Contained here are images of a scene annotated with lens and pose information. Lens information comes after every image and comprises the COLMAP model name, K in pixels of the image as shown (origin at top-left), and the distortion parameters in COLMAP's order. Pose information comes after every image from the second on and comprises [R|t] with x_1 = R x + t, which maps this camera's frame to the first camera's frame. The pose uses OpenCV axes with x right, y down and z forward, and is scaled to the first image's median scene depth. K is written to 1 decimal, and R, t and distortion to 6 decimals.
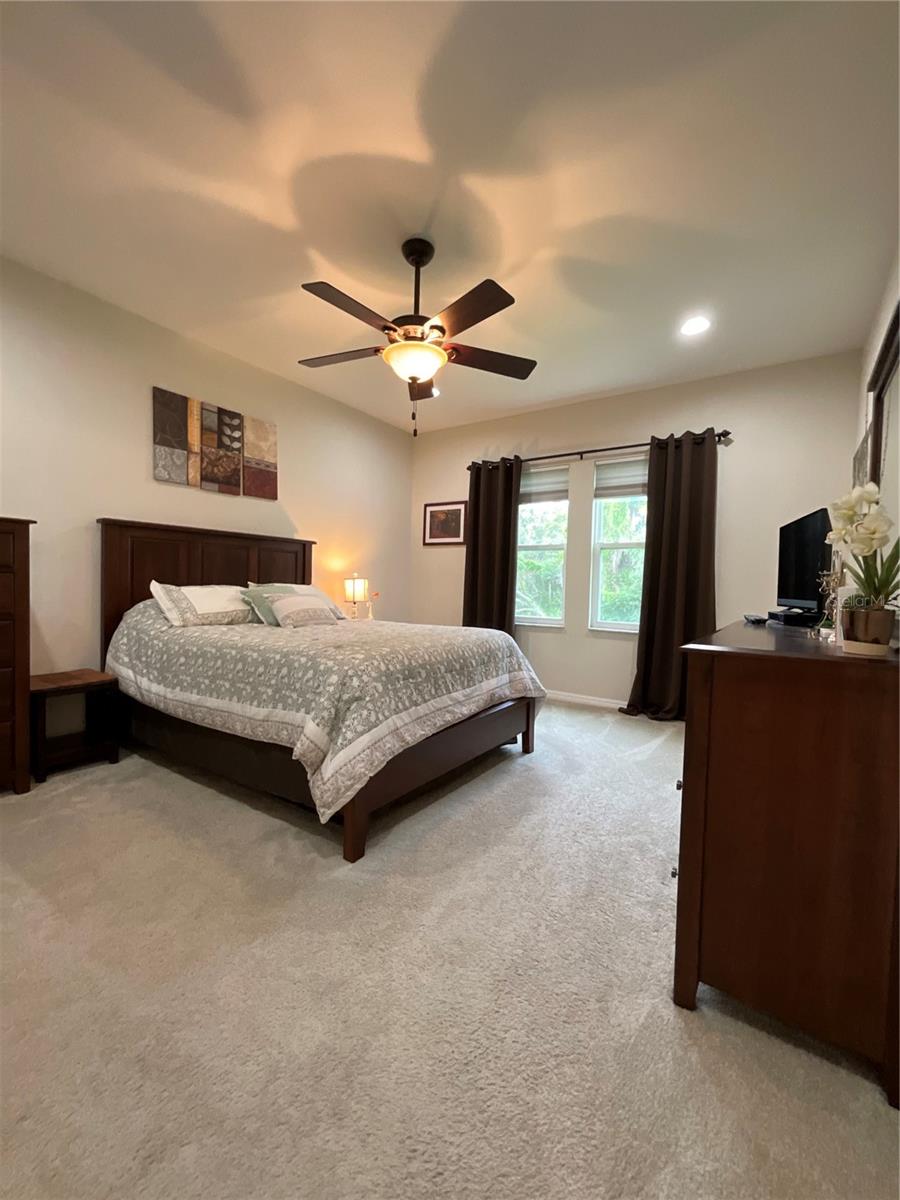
lens RADIAL K [[503.9, 0, 442.8], [0, 503.9, 601.4], [0, 0, 1]] dist [-0.001018, 0.000613]
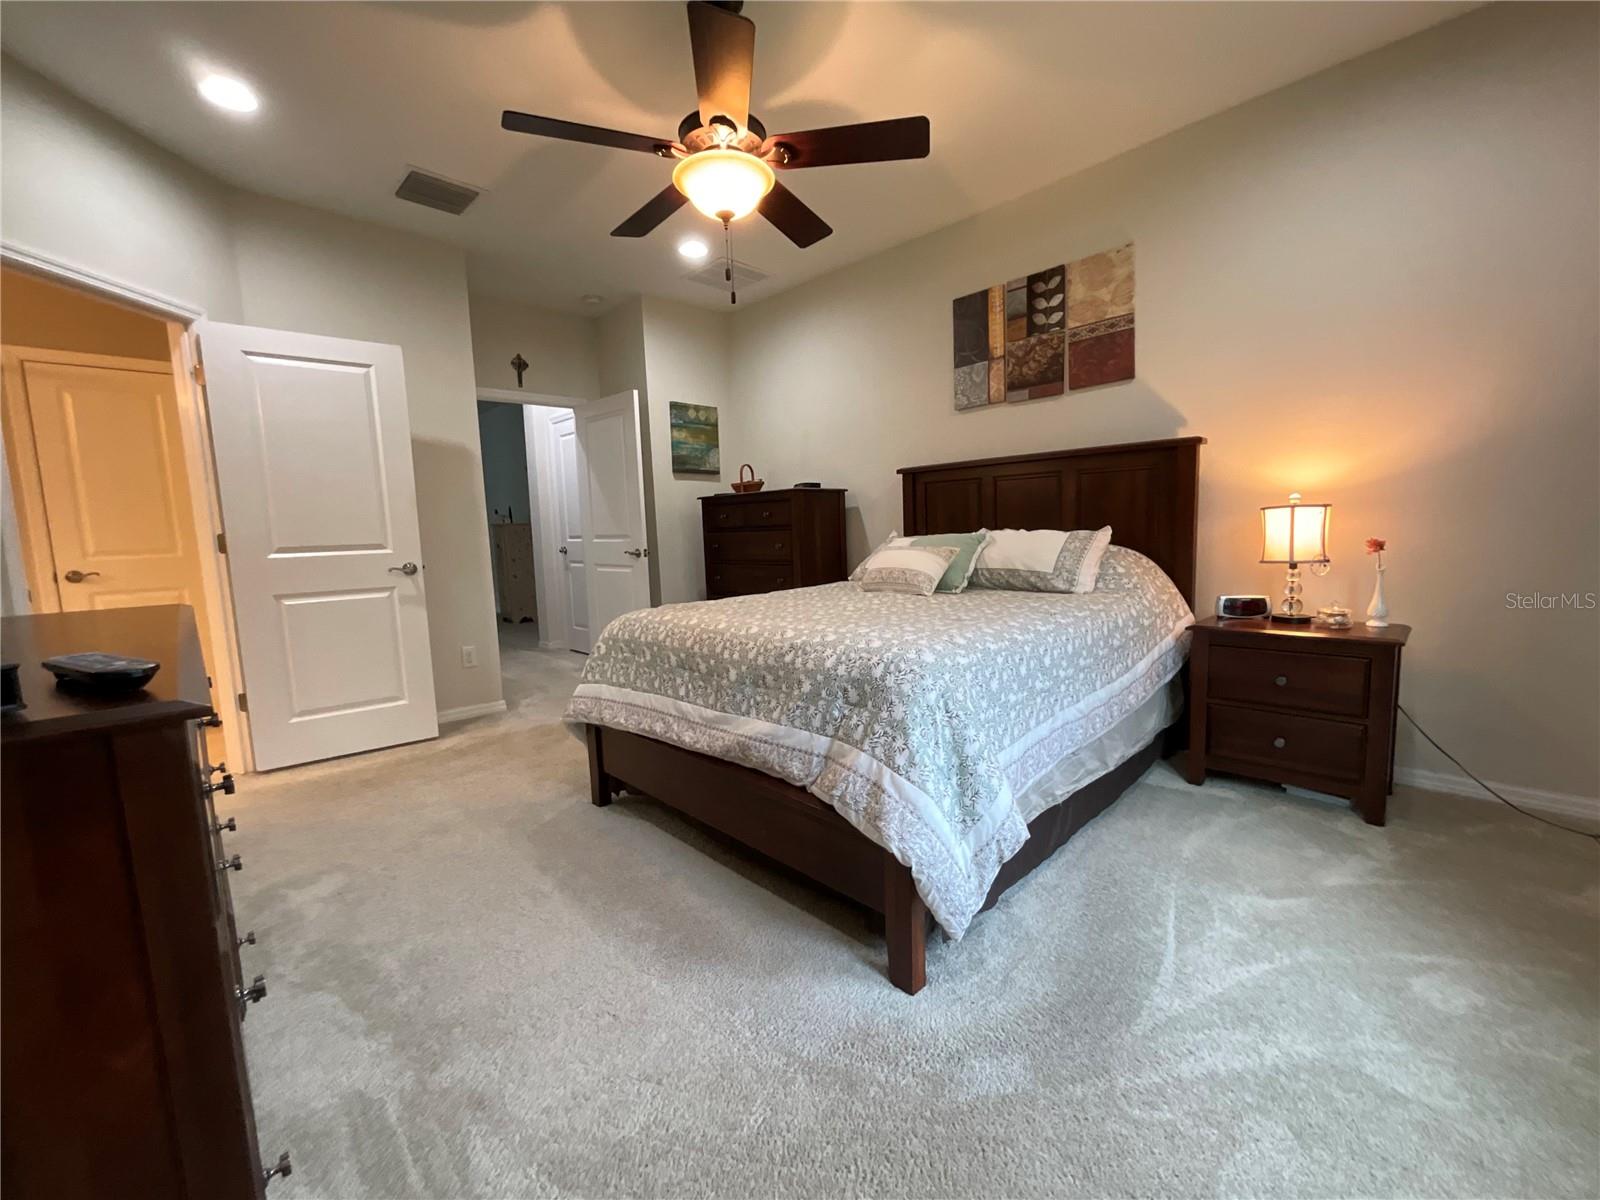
lens RADIAL K [[647.1, 0, 800.0], [0, 647.1, 600.0], [0, 0, 1]] dist [-0.000661, 0.000101]
pose [[-0.187099, 0.092456, -0.977981, 0.552199], [-0.006191, 0.995430, 0.095290, -0.021944], [0.982322, 0.023883, -0.185672, 0.893162]]
